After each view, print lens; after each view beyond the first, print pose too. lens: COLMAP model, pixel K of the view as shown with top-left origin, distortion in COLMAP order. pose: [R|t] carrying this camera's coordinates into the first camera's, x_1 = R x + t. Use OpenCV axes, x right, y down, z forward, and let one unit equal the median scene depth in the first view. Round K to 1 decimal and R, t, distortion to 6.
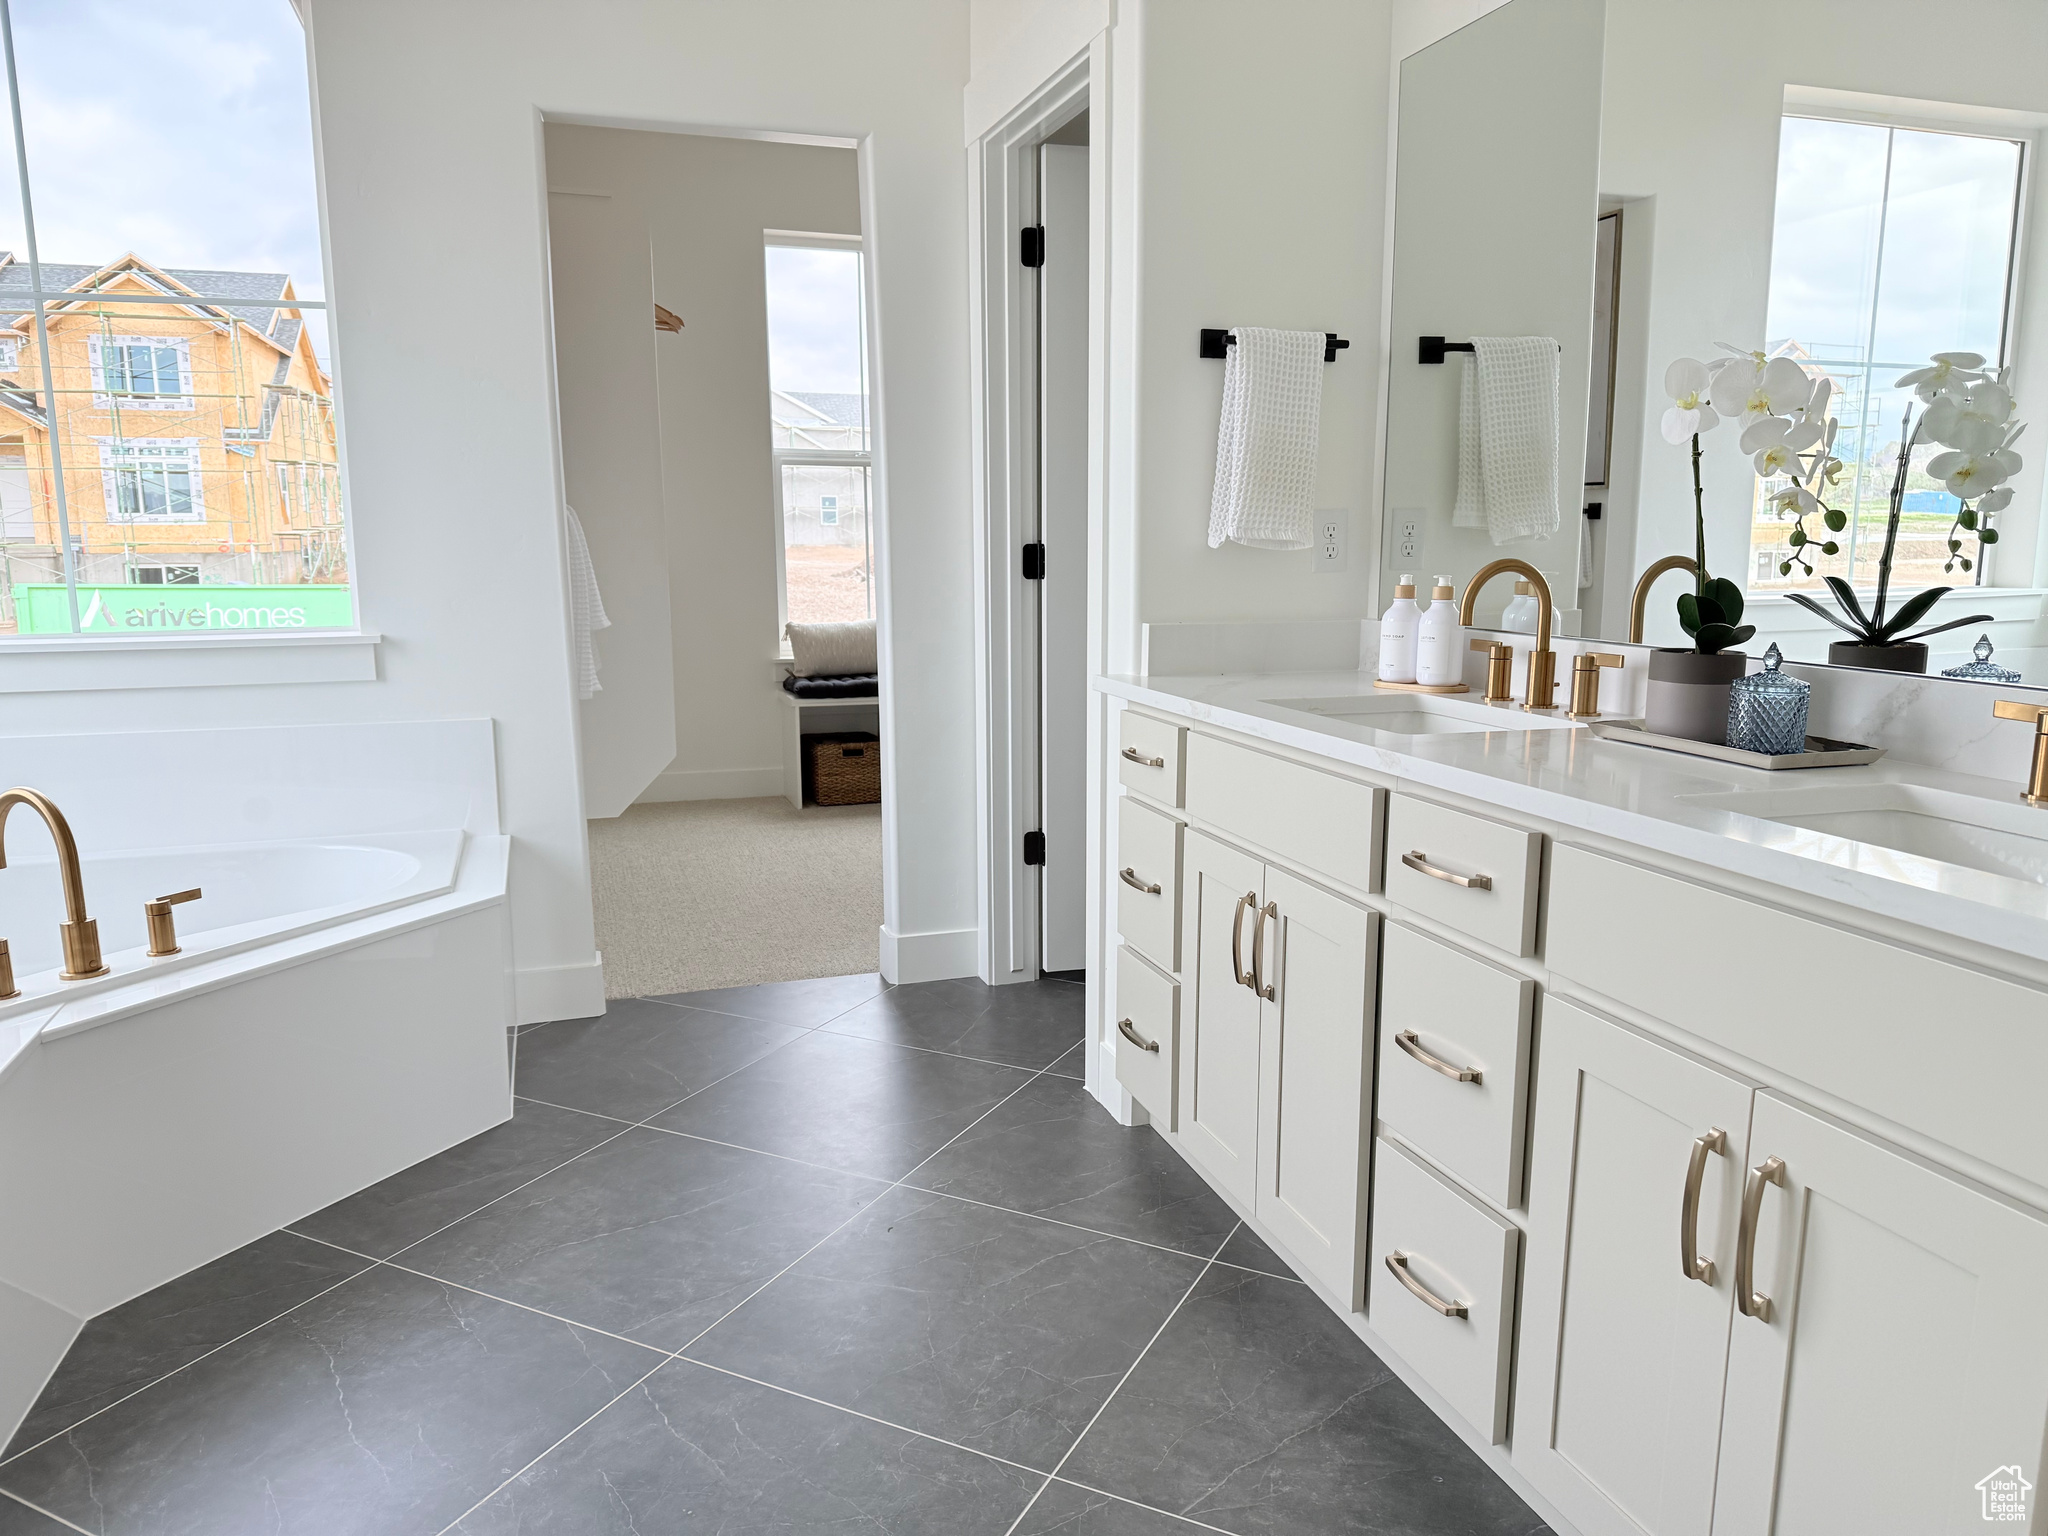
lens RADIAL K [[1435.5, 0, 1024.0], [0, 1435.5, 768.0], [0, 0, 1]] dist [0.127173, -0.157865]
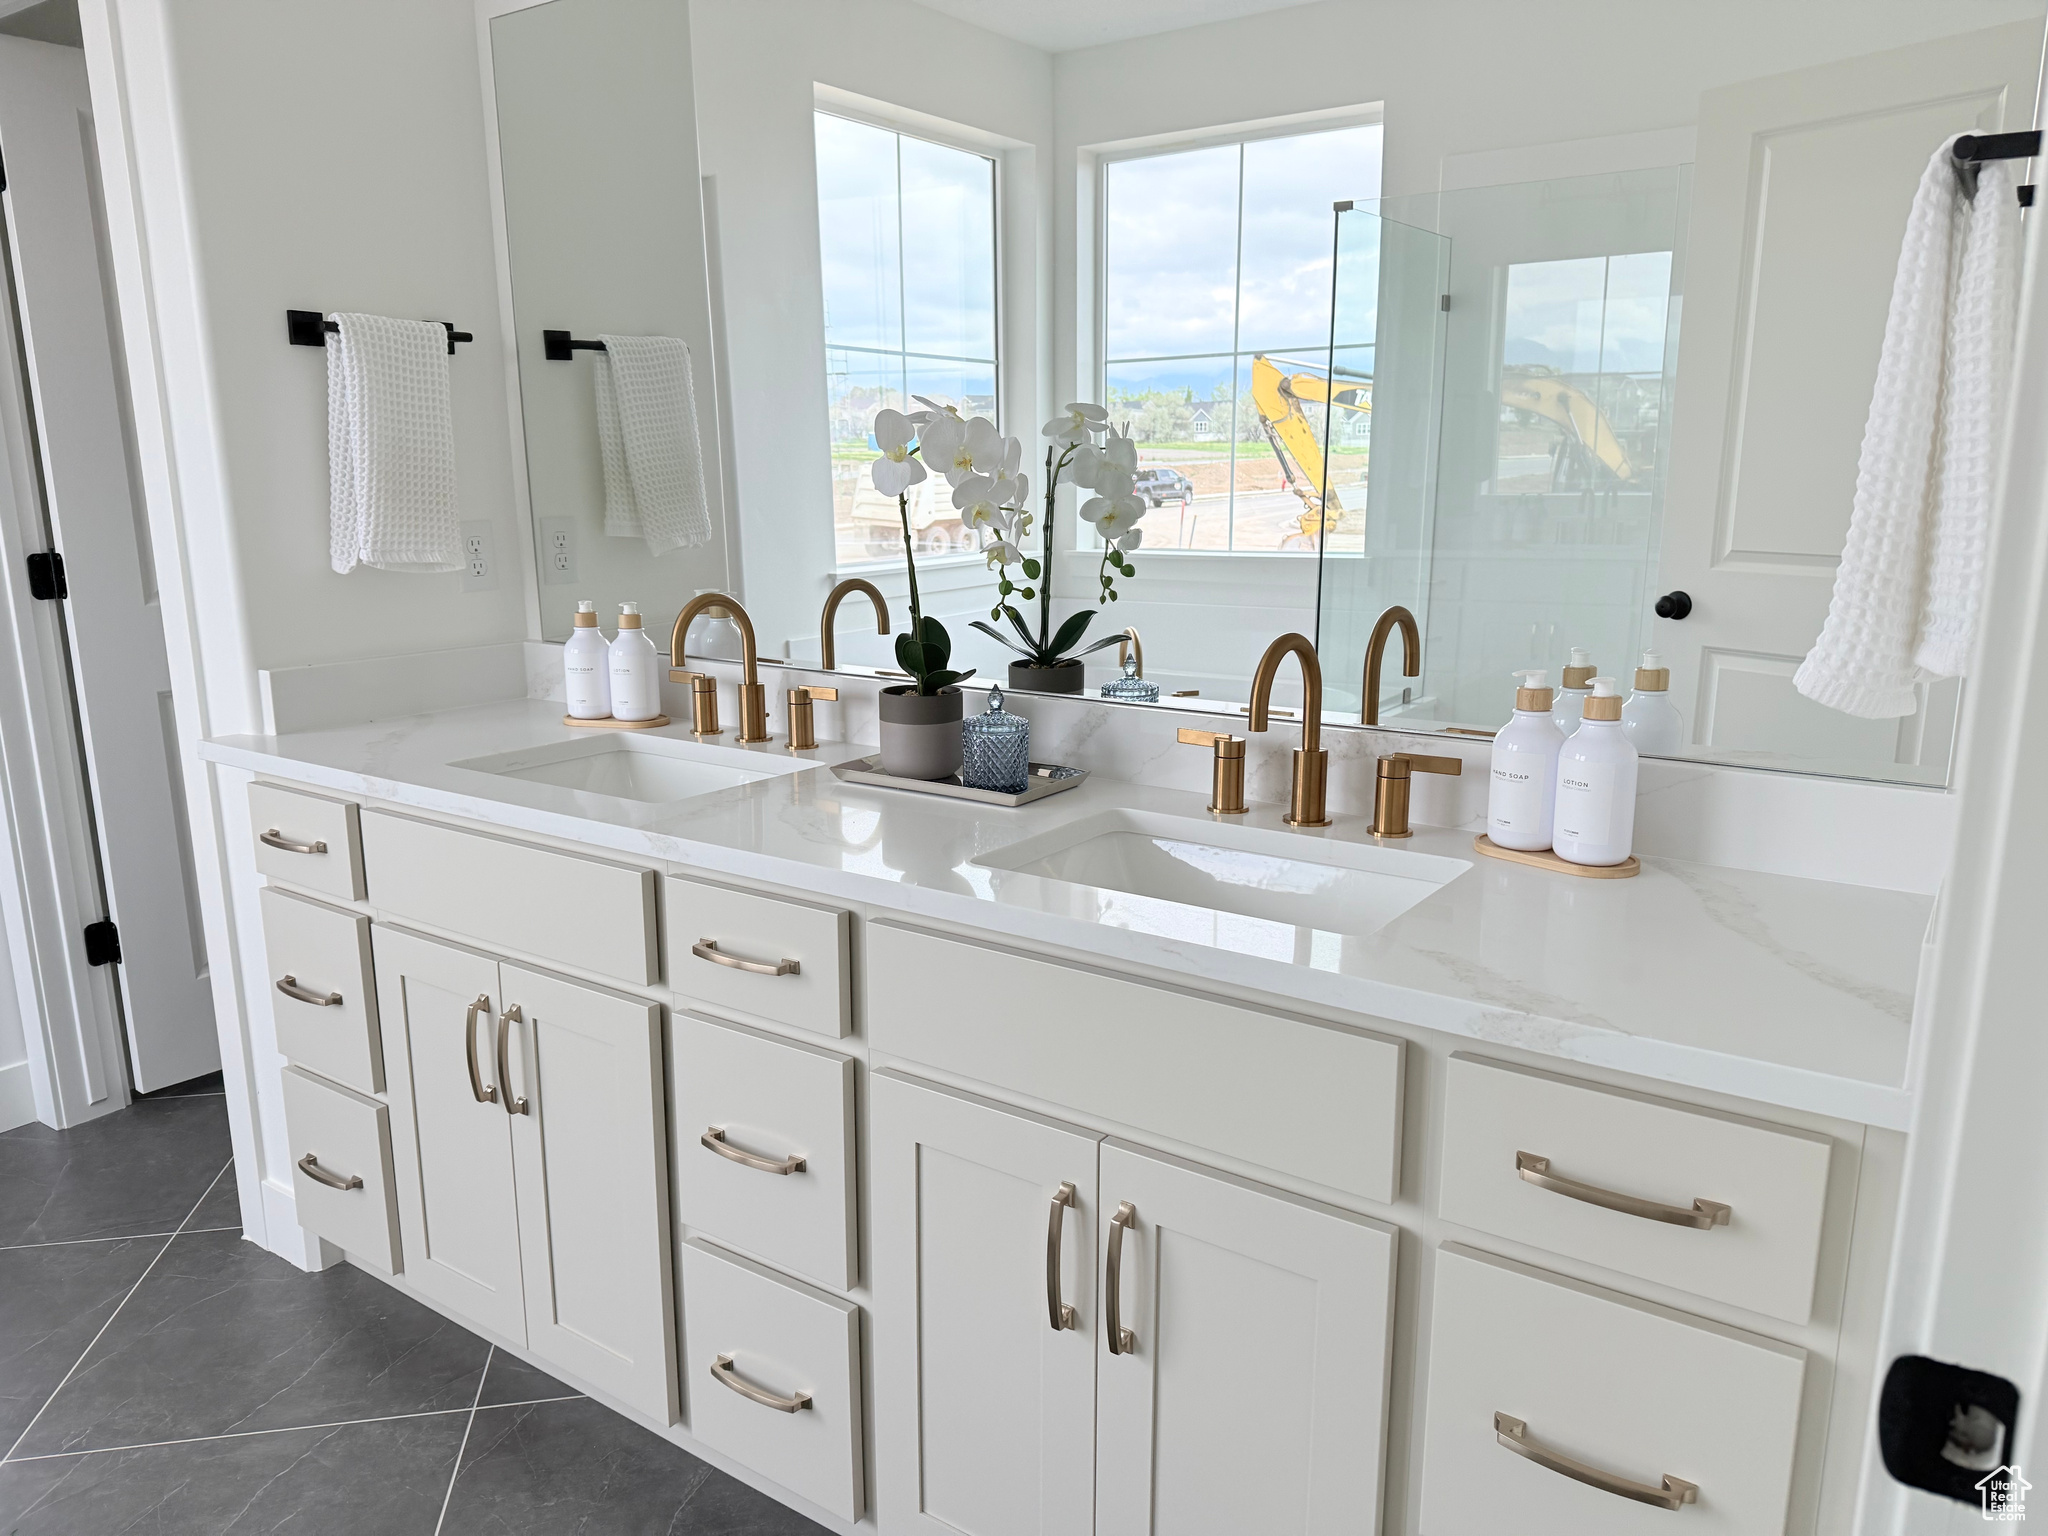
lens RADIAL K [[1449.5, 0, 1024.0], [0, 1449.5, 768.0], [0, 0, 1]] dist [0.051683, -0.057277]
pose [[0.800582, -0.130484, 0.584844, -0.072634], [0.104255, 0.991449, 0.078488, -0.079165], [-0.590085, -0.001864, 0.807339, 0.102223]]
